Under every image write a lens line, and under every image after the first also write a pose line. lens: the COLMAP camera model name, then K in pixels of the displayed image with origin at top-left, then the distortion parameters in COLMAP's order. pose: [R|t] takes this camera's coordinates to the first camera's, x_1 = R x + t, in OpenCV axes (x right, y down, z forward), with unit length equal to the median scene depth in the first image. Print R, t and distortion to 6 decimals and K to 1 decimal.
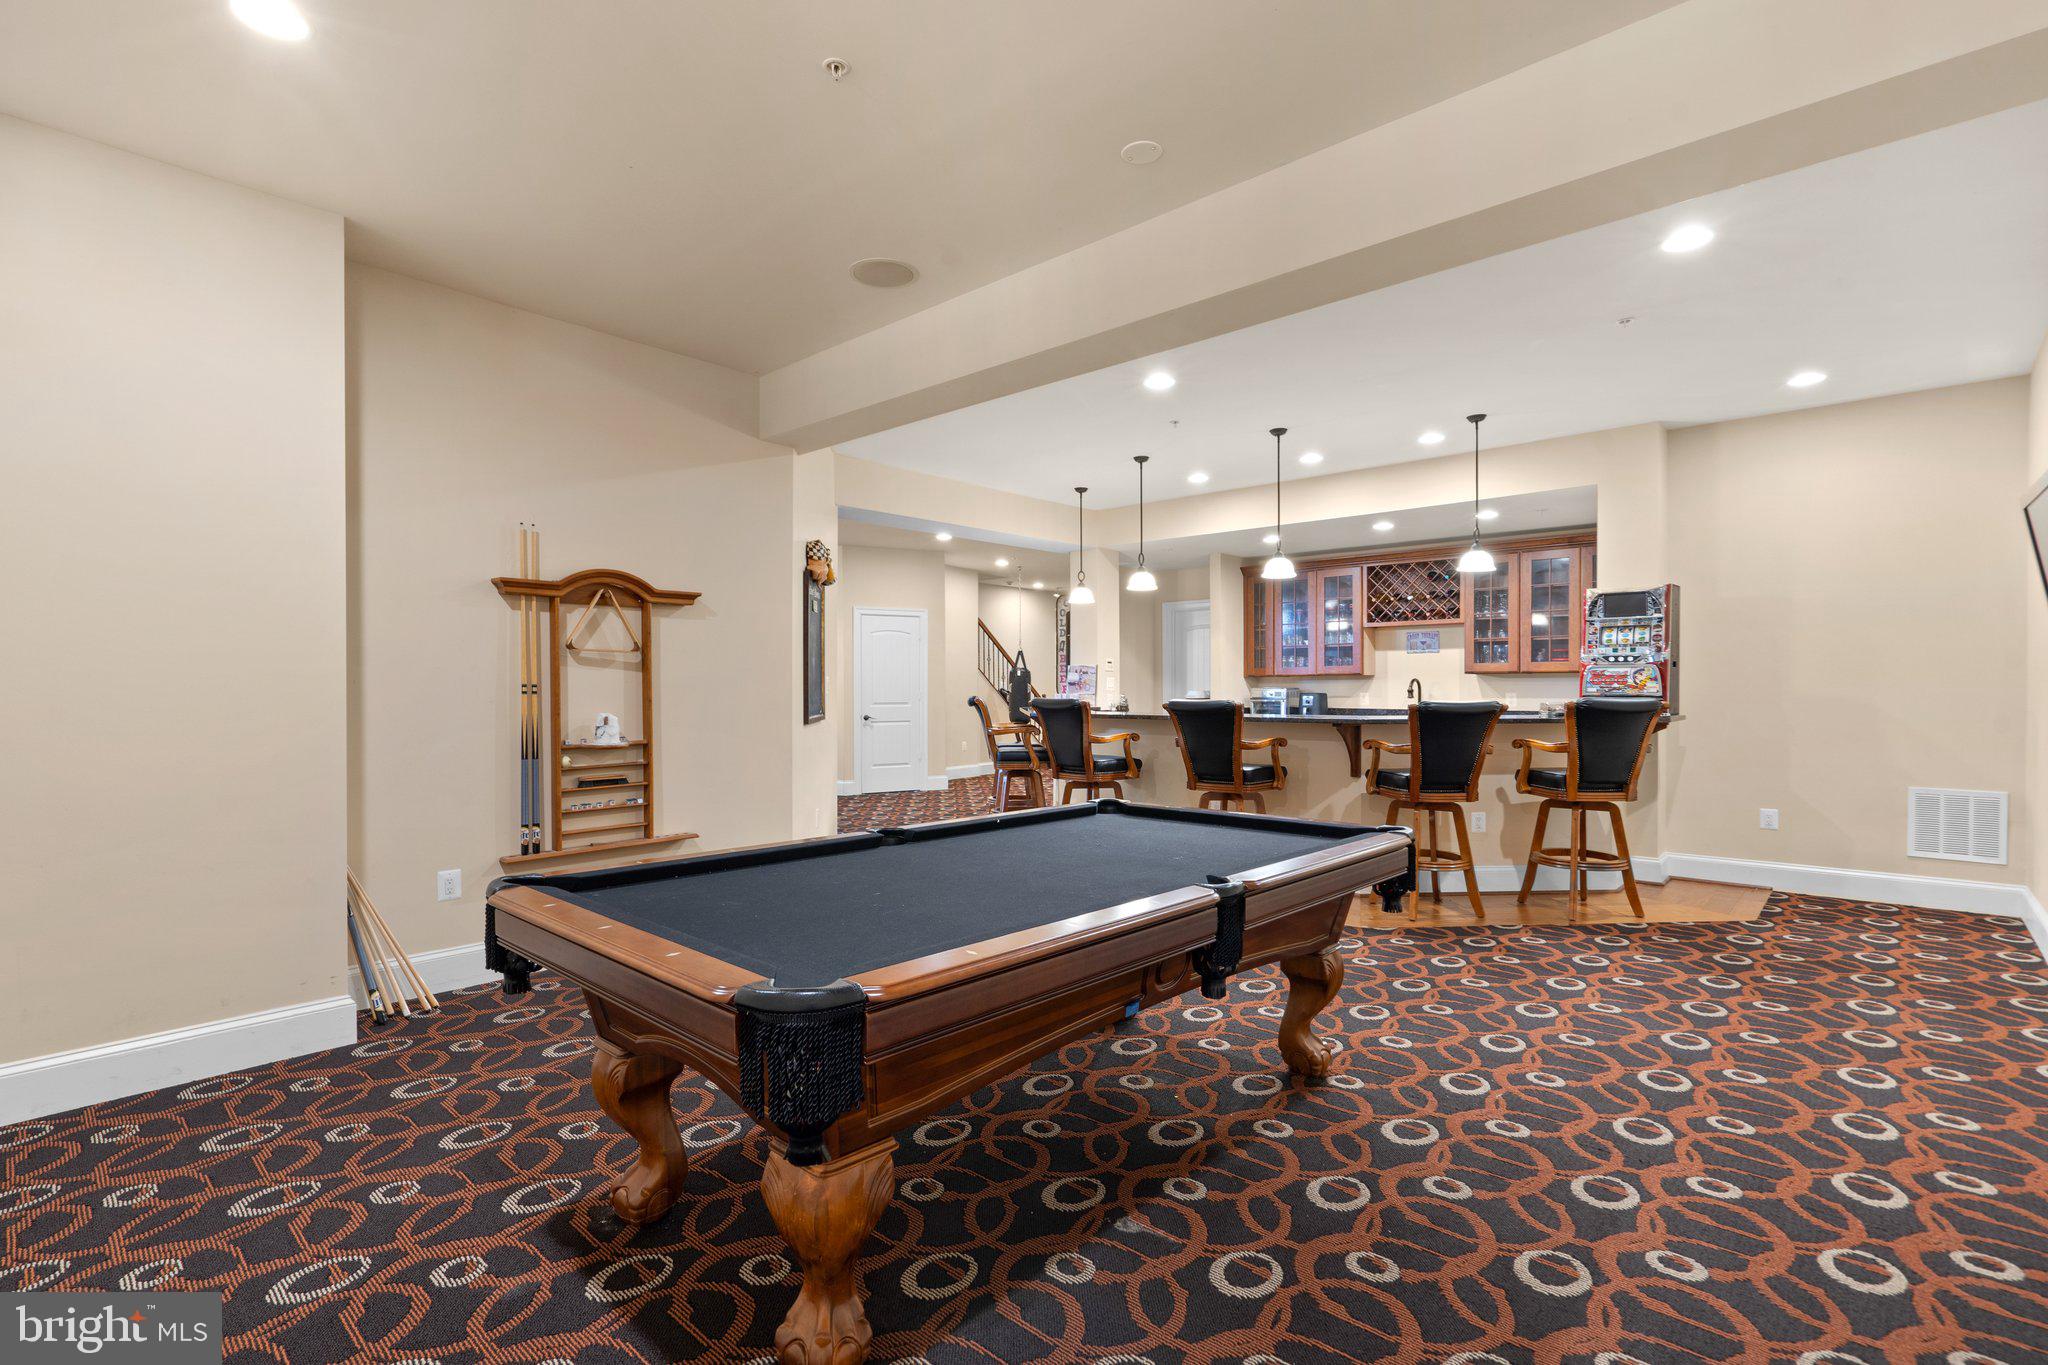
lens RADIAL K [[958.6, 0, 1012.4], [0, 958.6, 679.5], [0, 0, 1]] dist [-0.000744, 0.000203]
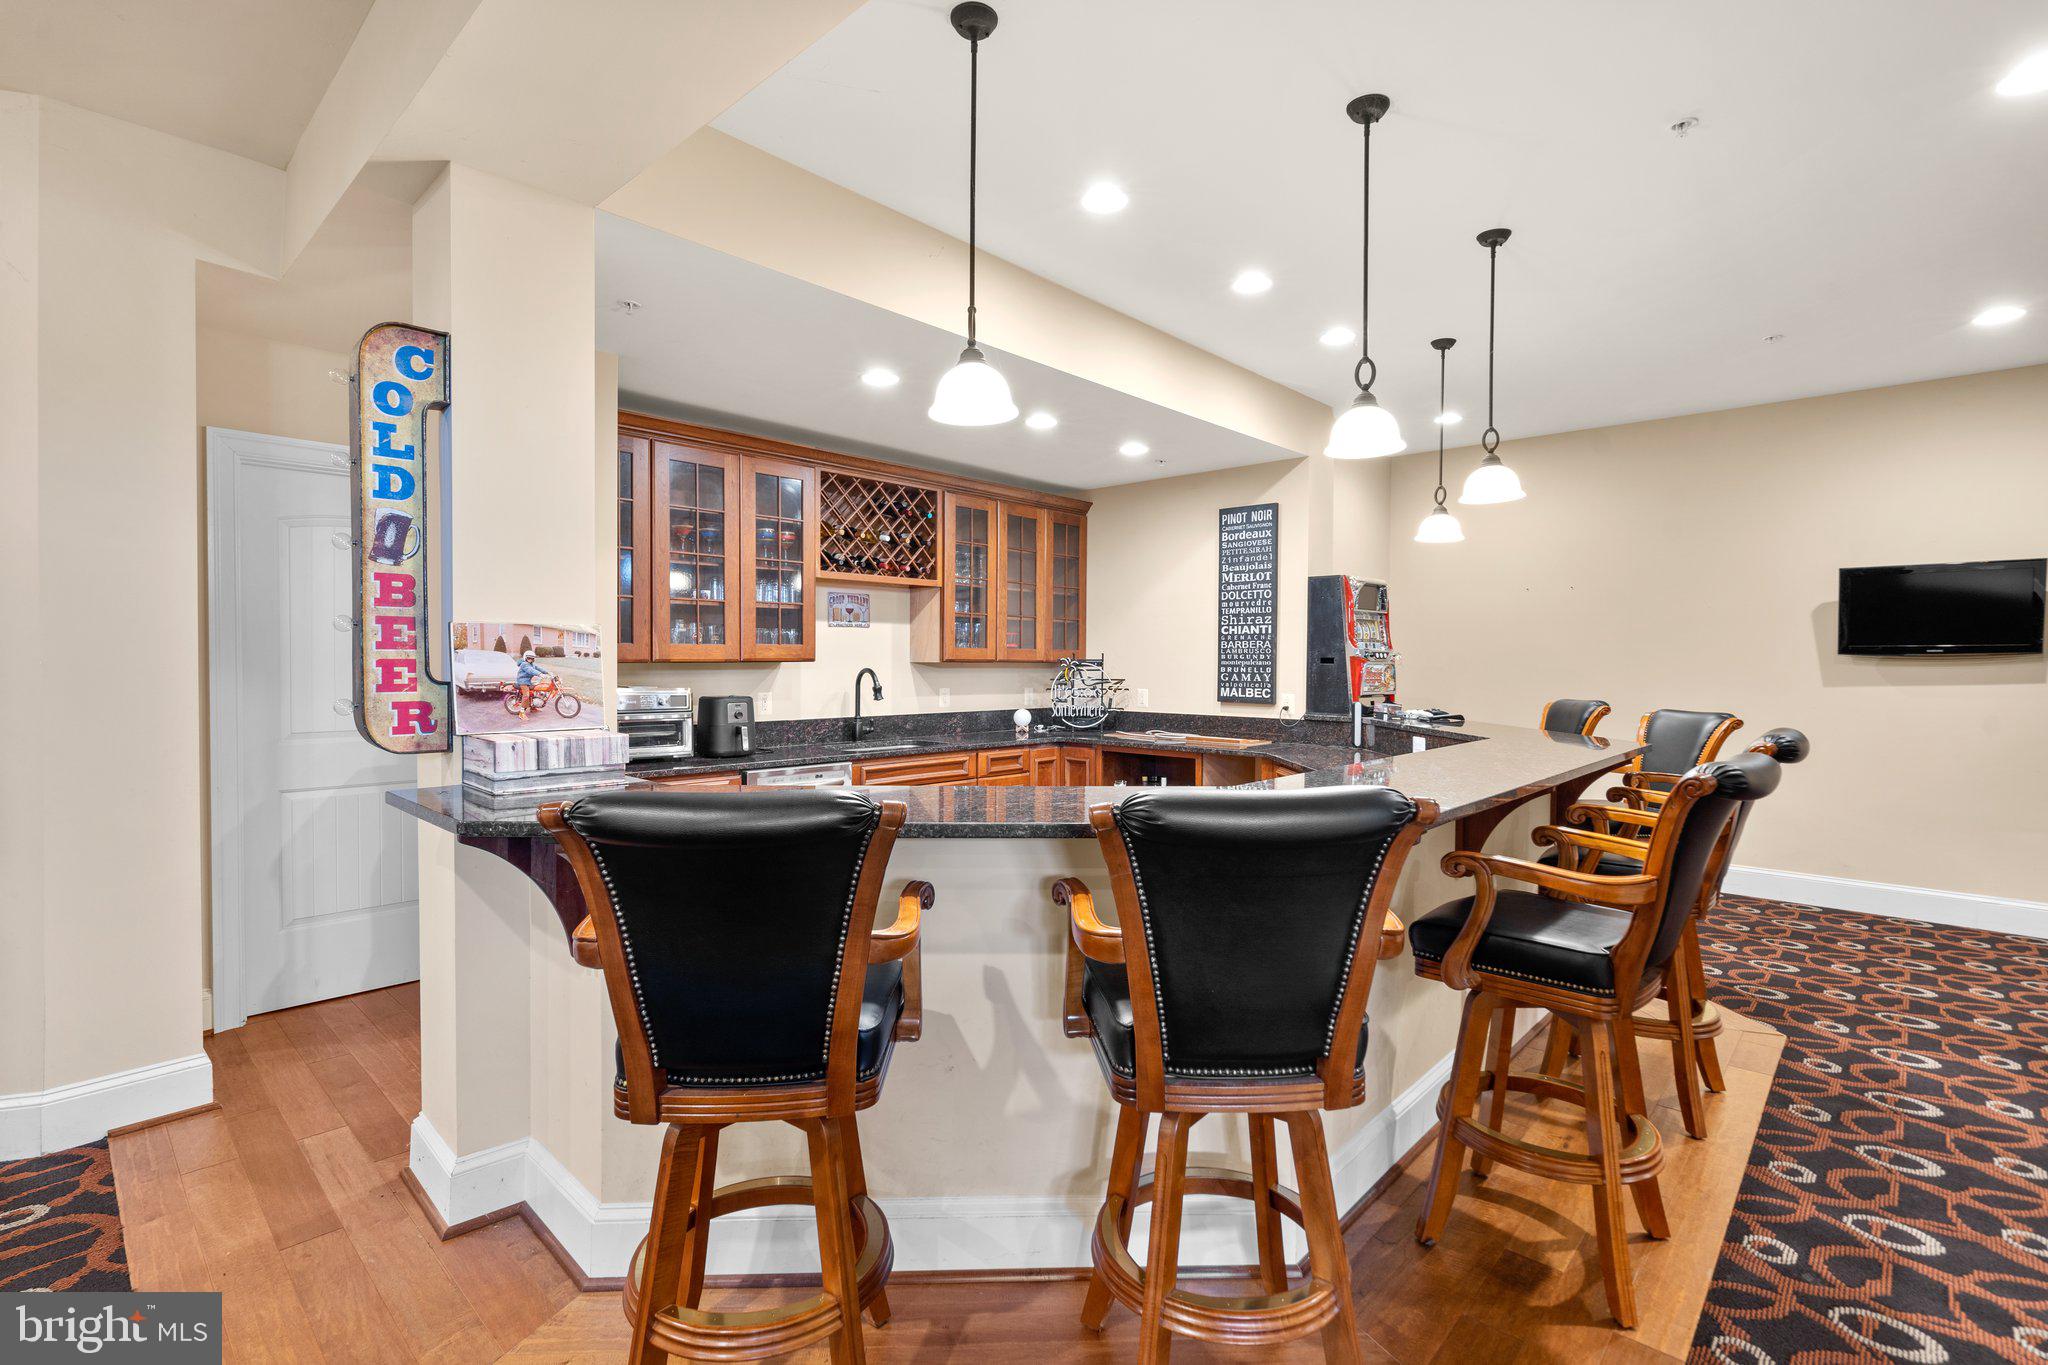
lens RADIAL K [[958.6, 0, 1012.4], [0, 958.6, 679.5], [0, 0, 1]] dist [-0.000744, 0.000203]
pose [[0.015620, -0.020762, 0.999662, -0.197946], [-0.008835, 0.999742, 0.020902, -0.007782], [-0.999839, -0.009158, 0.015432, 0.896630]]
